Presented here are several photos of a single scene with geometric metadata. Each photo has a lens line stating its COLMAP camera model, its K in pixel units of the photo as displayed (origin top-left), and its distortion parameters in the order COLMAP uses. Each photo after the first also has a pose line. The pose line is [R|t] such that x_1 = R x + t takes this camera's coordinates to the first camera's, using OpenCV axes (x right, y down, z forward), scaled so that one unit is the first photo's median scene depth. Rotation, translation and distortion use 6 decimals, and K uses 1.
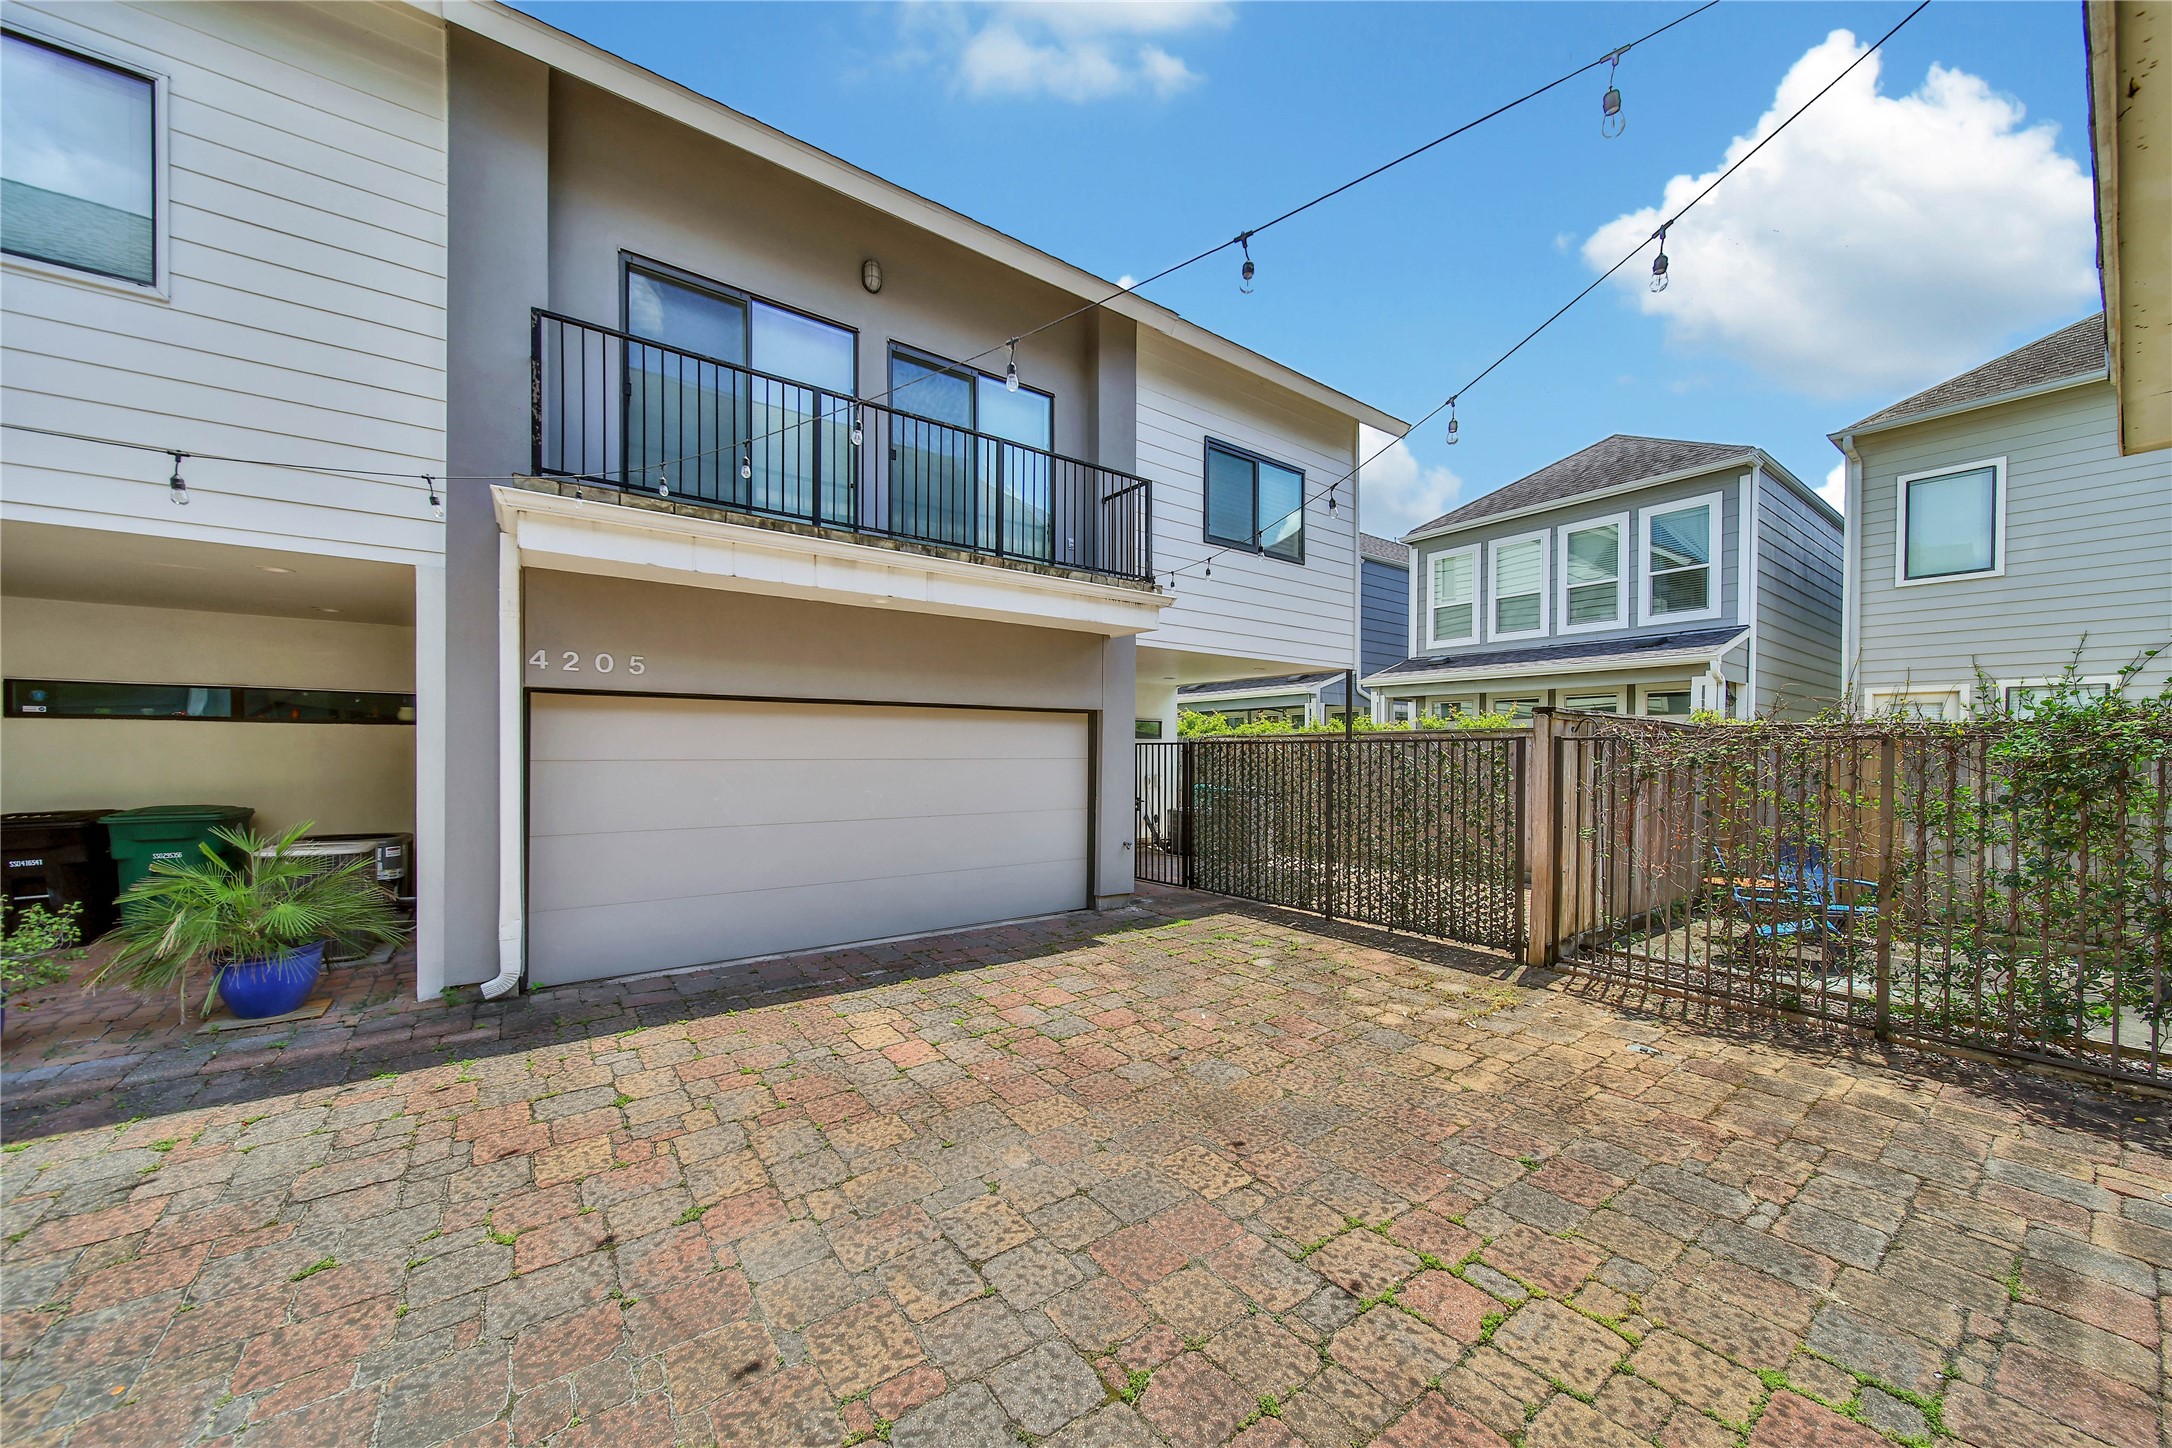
lens RADIAL K [[769.3, 0, 1082.5], [0, 769.3, 734.0], [0, 0, 1]] dist [0.000399, -0.001525]
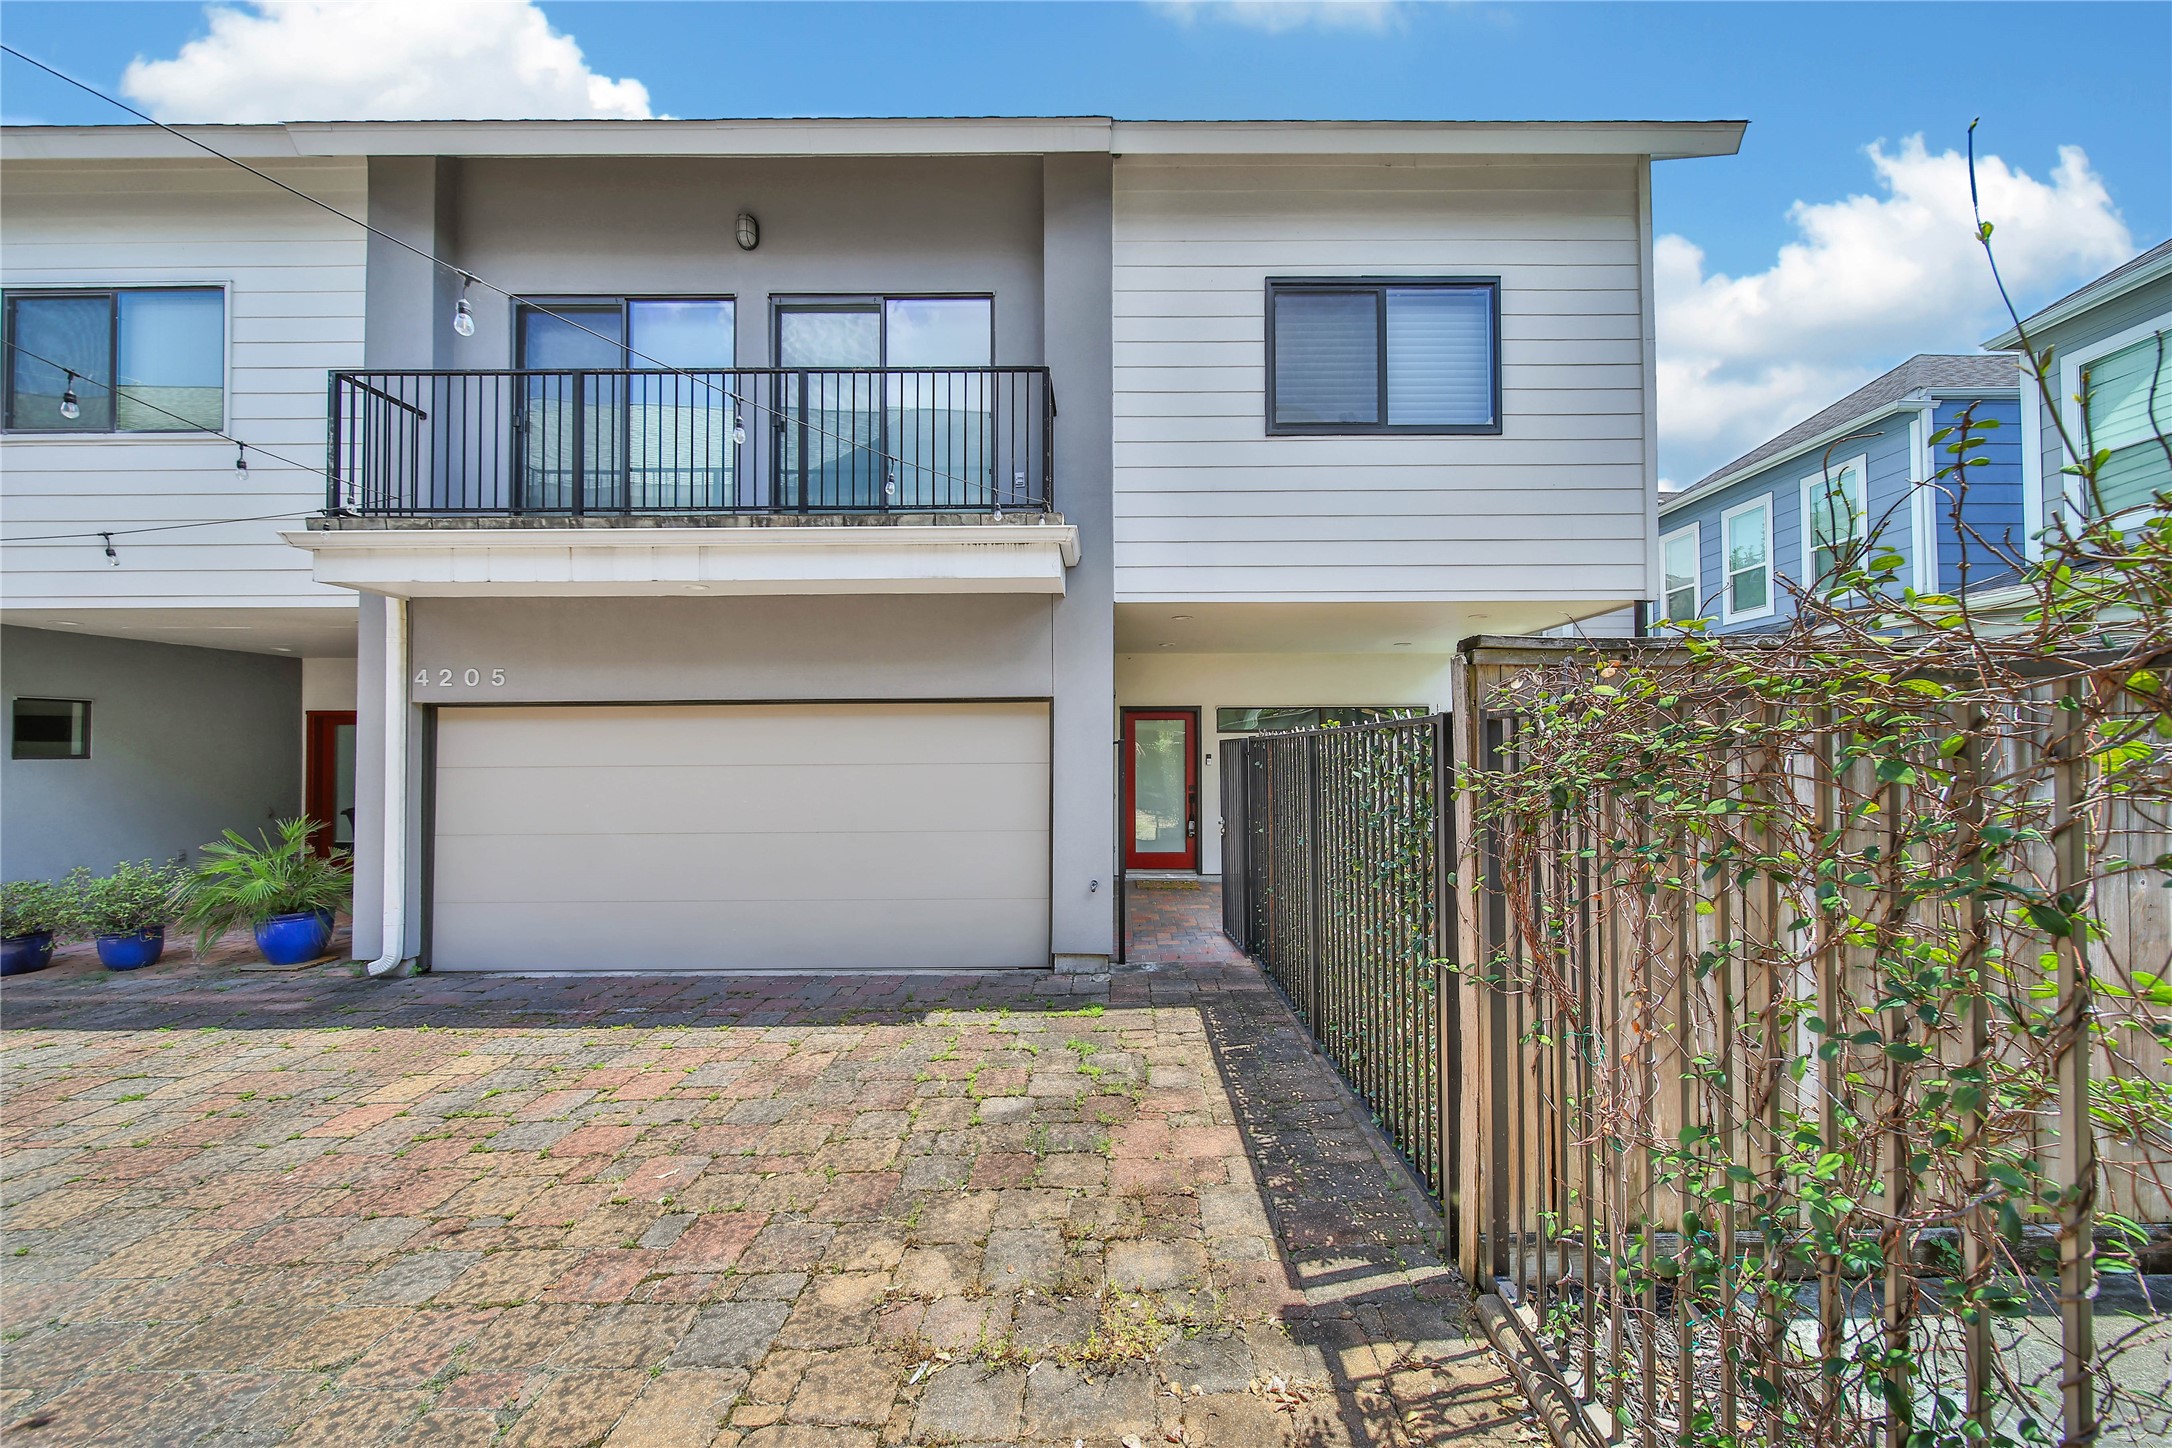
lens RADIAL K [[819.9, 0, 1094.8], [0, 819.9, 716.0], [0, 0, 1]] dist [-0.006288, 0.000127]
pose [[0.809371, -0.034267, -0.586297, 0.634699], [0.023665, 0.999388, -0.025743, 0.010382], [0.586821, 0.006961, 0.809687, 0.489791]]
